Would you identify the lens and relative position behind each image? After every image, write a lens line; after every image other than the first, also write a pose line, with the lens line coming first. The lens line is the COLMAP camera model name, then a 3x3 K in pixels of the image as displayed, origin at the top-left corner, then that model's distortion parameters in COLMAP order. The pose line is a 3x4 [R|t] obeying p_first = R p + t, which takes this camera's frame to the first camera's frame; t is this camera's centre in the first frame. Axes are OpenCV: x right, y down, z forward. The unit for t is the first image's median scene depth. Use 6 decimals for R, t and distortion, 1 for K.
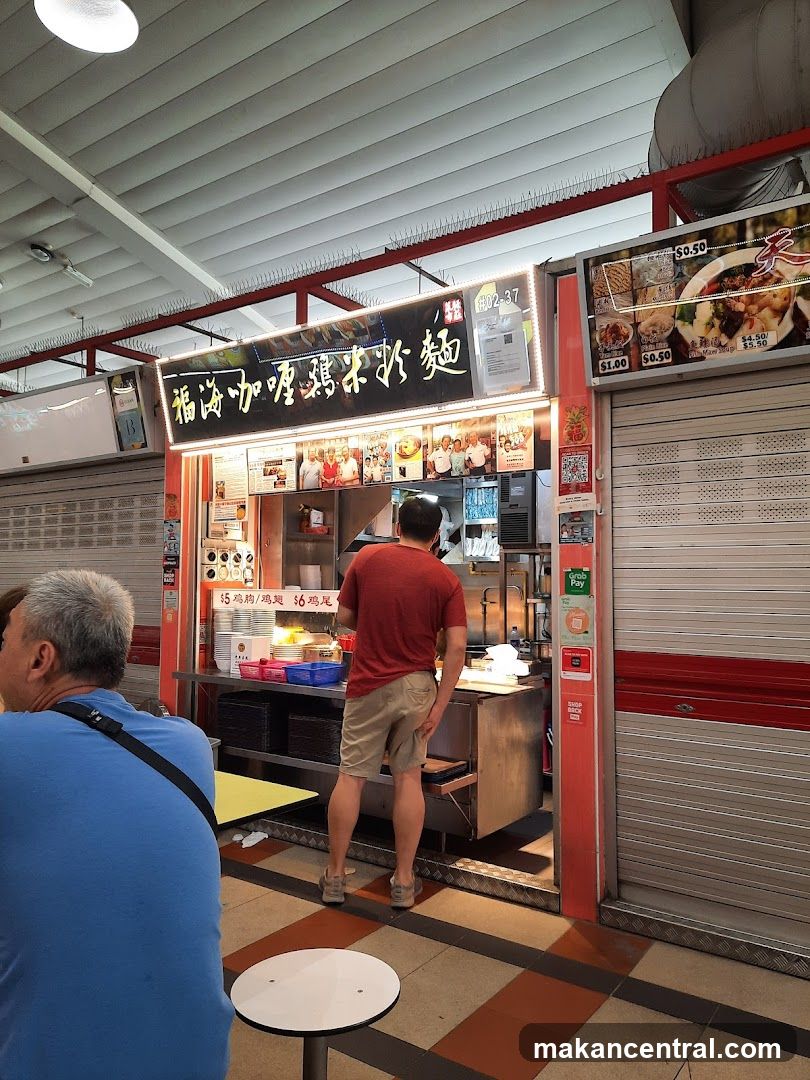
lens RADIAL K [[799.3, 0, 405.9], [0, 799.3, 549.1], [0, 0, 1]] dist [0.046655, -0.001082]
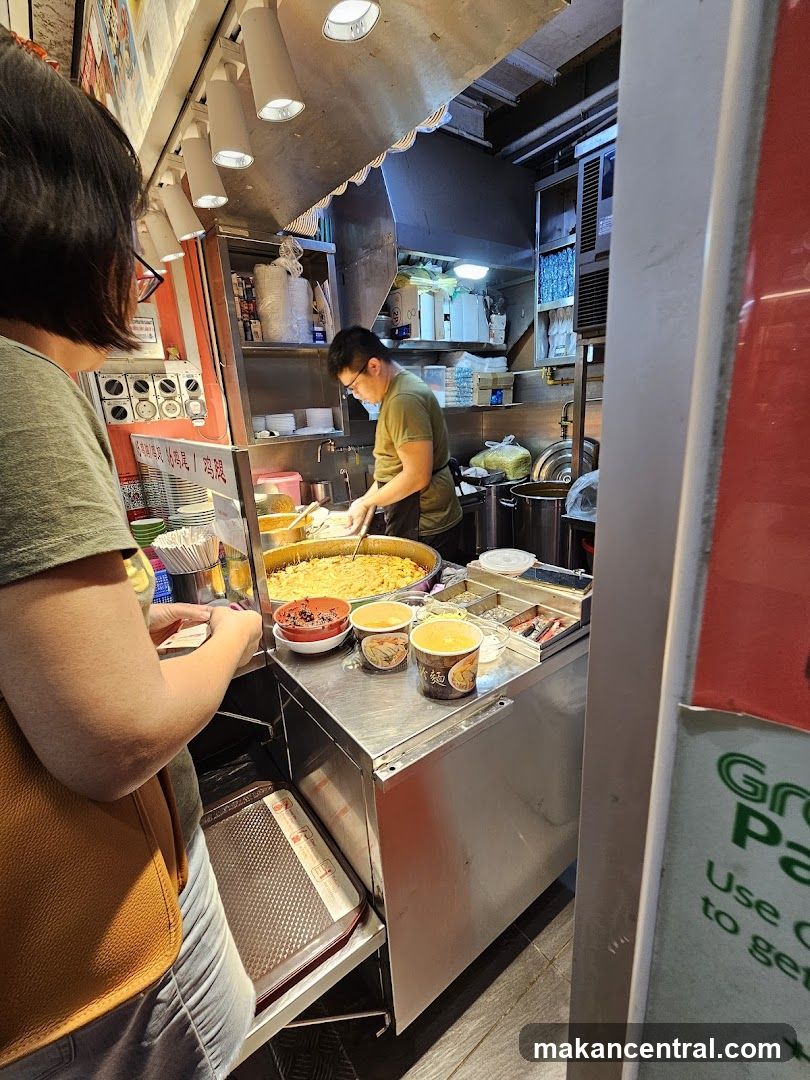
lens RADIAL K [[474.5, 0, 403.9], [0, 474.5, 538.9], [0, 0, 1]] dist [0.017527, -0.000005]
pose [[0.952537, 0.023799, -0.303492, 0.147128], [0.077669, 0.944947, 0.317872, 0.025298], [0.294349, -0.326357, 0.898248, 0.782498]]
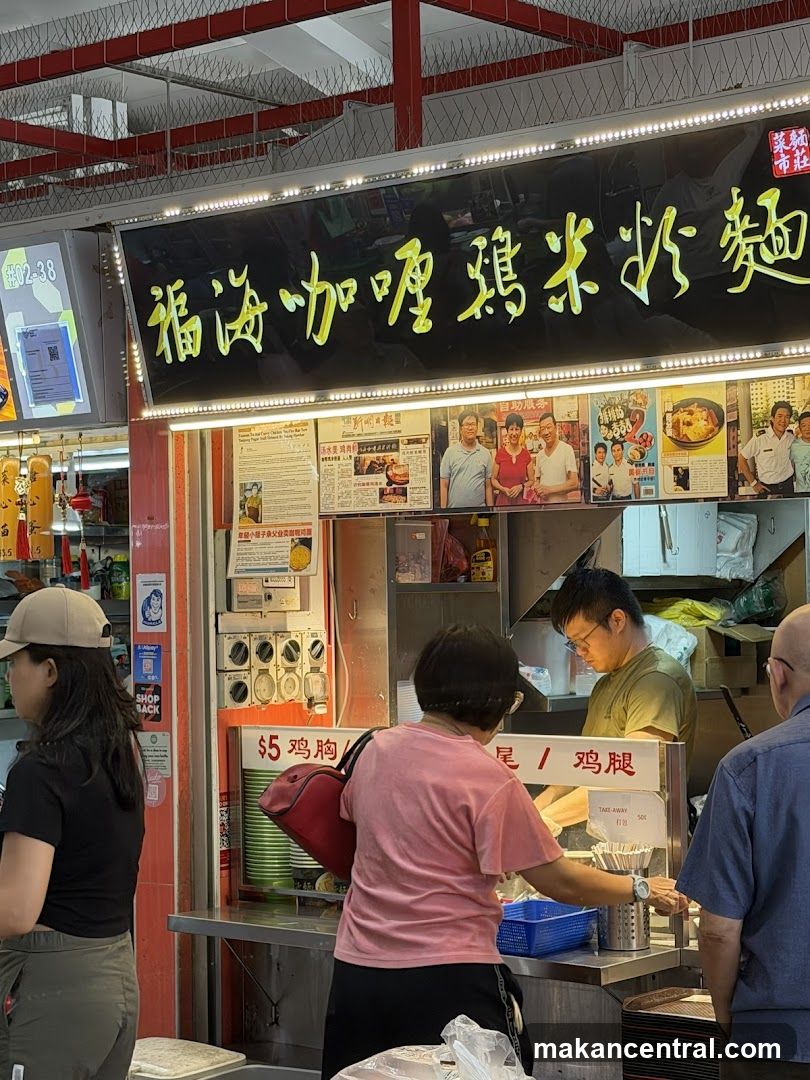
lens RADIAL K [[2326.5, 0, 404.9], [0, 2326.5, 541.7], [0, 0, 1]] dist [0.077265, 0.588701]
pose [[0.995743, -0.028319, -0.087714, -0.043805], [0.030510, 0.999253, 0.023739, -0.094255], [0.086976, -0.026314, 0.995863, -0.317418]]
